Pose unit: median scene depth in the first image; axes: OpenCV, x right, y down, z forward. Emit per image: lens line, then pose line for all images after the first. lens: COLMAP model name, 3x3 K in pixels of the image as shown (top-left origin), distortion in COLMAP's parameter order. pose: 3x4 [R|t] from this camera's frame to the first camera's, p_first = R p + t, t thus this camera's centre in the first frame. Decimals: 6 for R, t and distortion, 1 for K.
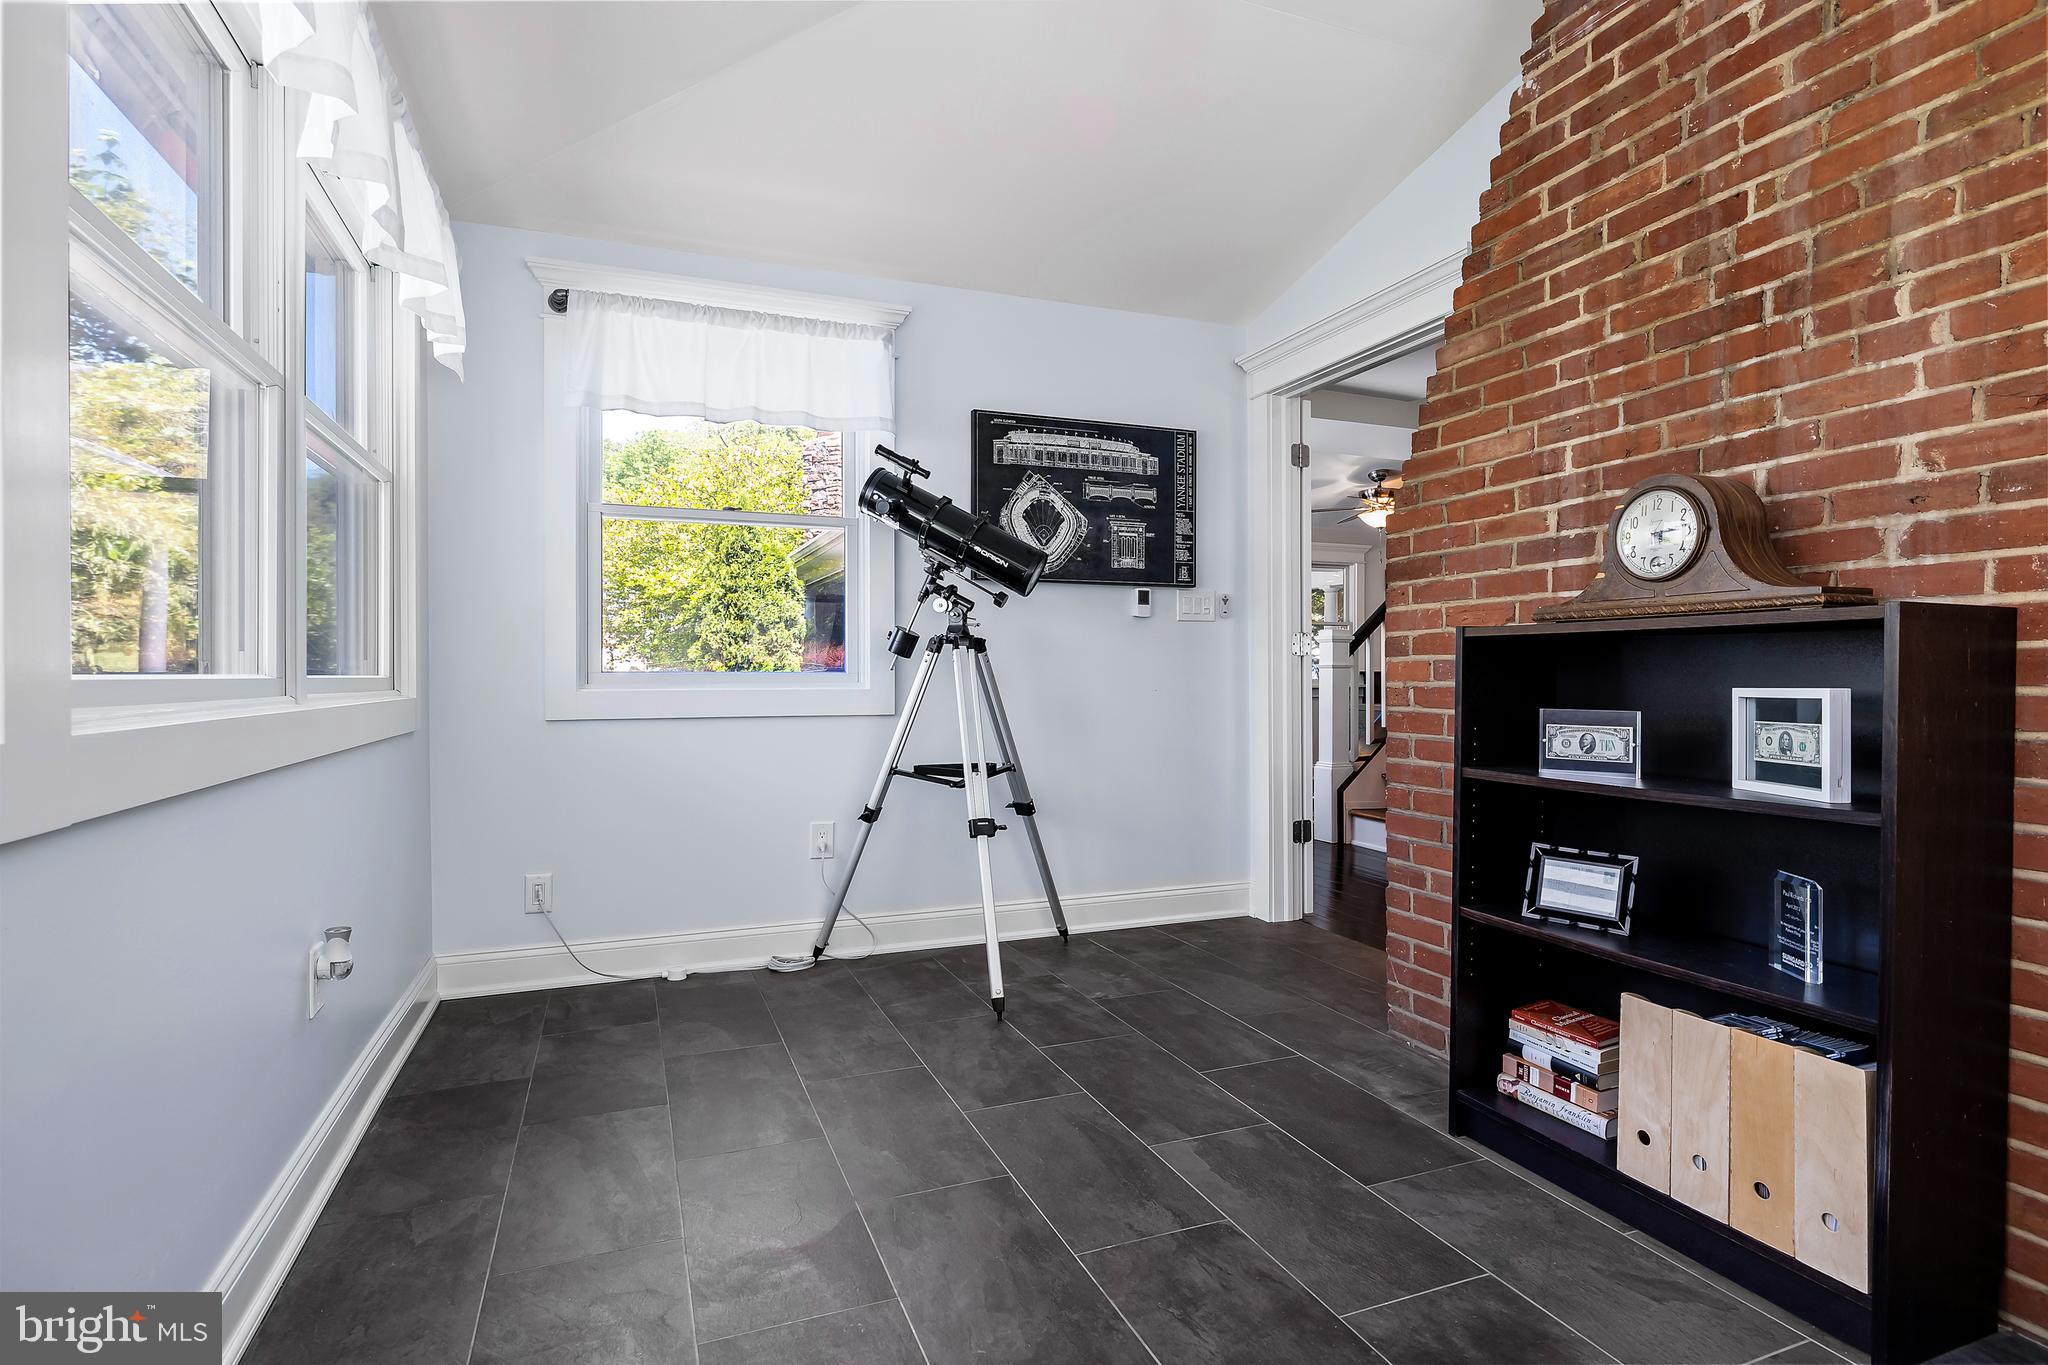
lens RADIAL K [[1048.0, 0, 1026.0], [0, 1048.0, 672.3], [0, 0, 1]] dist [-0.001374, 0.003144]
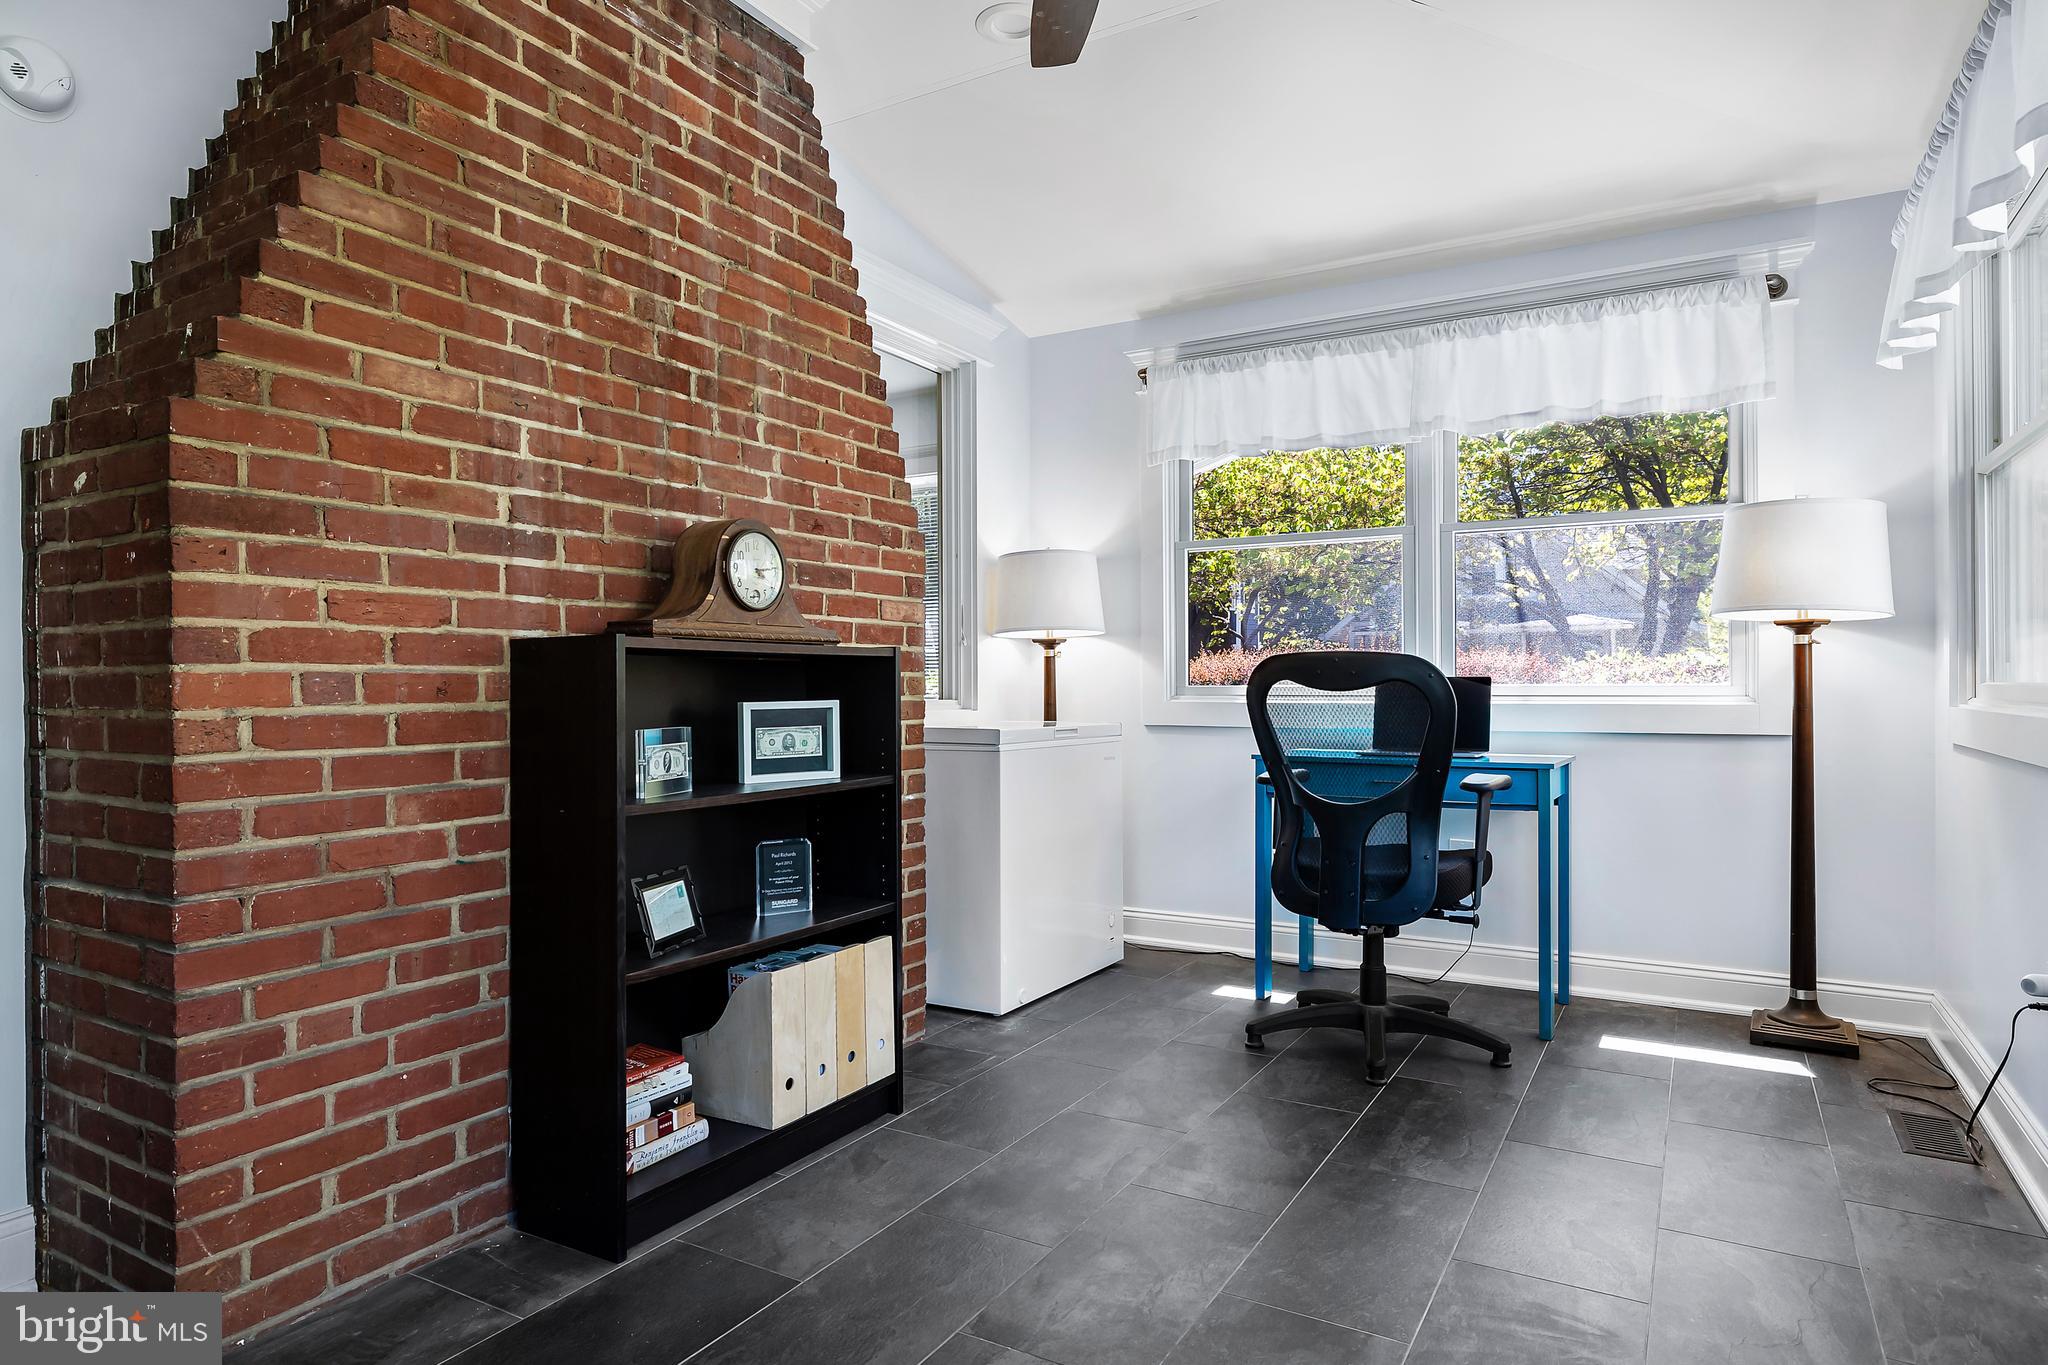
lens RADIAL K [[1160.5, 0, 1027.6], [0, 1160.5, 690.3], [0, 0, 1]] dist [0.000176, 0.001745]
pose [[-0.619328, 0.003592, 0.785124, -0.522445], [0.006009, 0.999982, 0.000165, 0.002229], [-0.785110, 0.004820, -0.619338, 1.382100]]
